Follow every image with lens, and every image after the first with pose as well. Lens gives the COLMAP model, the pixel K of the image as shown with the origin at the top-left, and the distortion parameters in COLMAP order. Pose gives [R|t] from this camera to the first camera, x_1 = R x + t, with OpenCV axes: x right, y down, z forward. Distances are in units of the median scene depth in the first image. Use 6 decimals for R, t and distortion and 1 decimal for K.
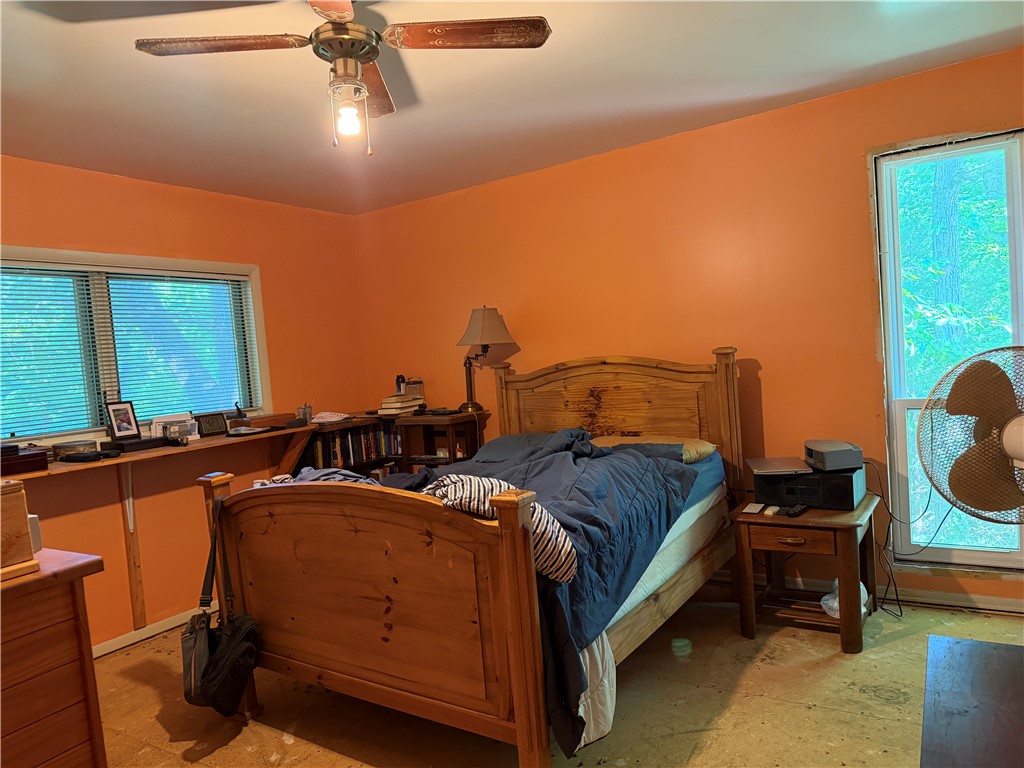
lens RADIAL K [[721.4, 0, 513.3], [0, 721.4, 387.6], [0, 0, 1]] dist [-0.003447, -0.006684]
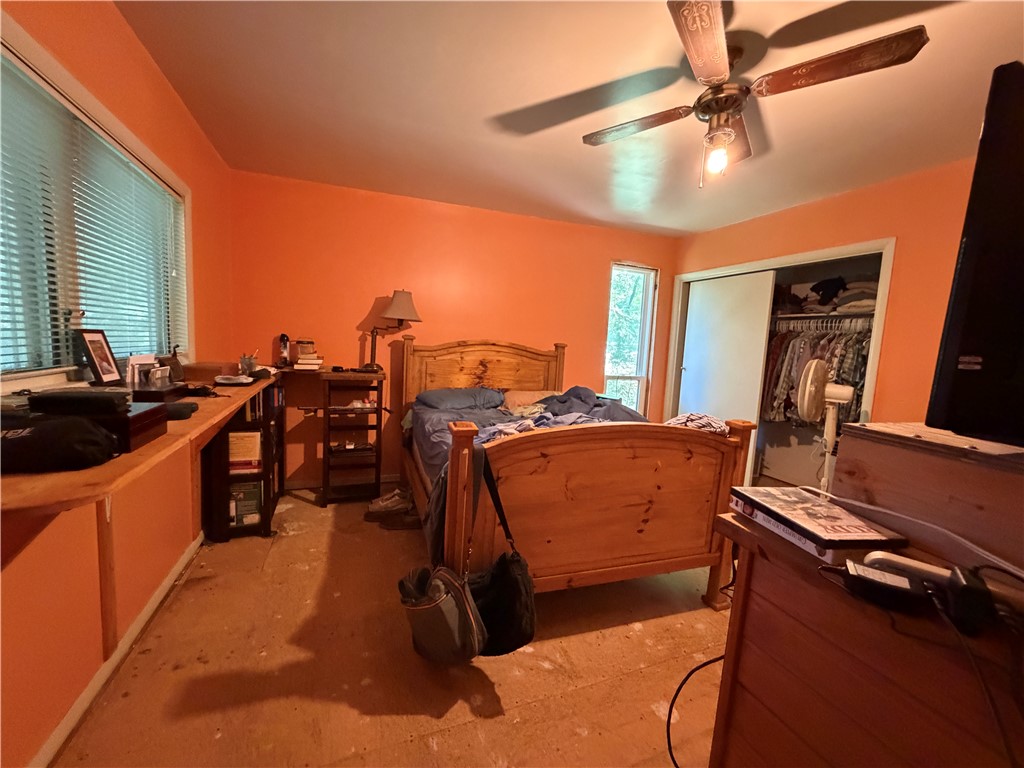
lens RADIAL K [[407.3, 0, 510.5], [0, 407.3, 384.1], [0, 0, 1]] dist [-0.001203, -0.000005]
pose [[0.597695, 0.025829, 0.801308, -0.610721], [-0.061590, 0.998007, 0.013771, 0.040688], [-0.799355, -0.057584, 0.598094, 0.462933]]
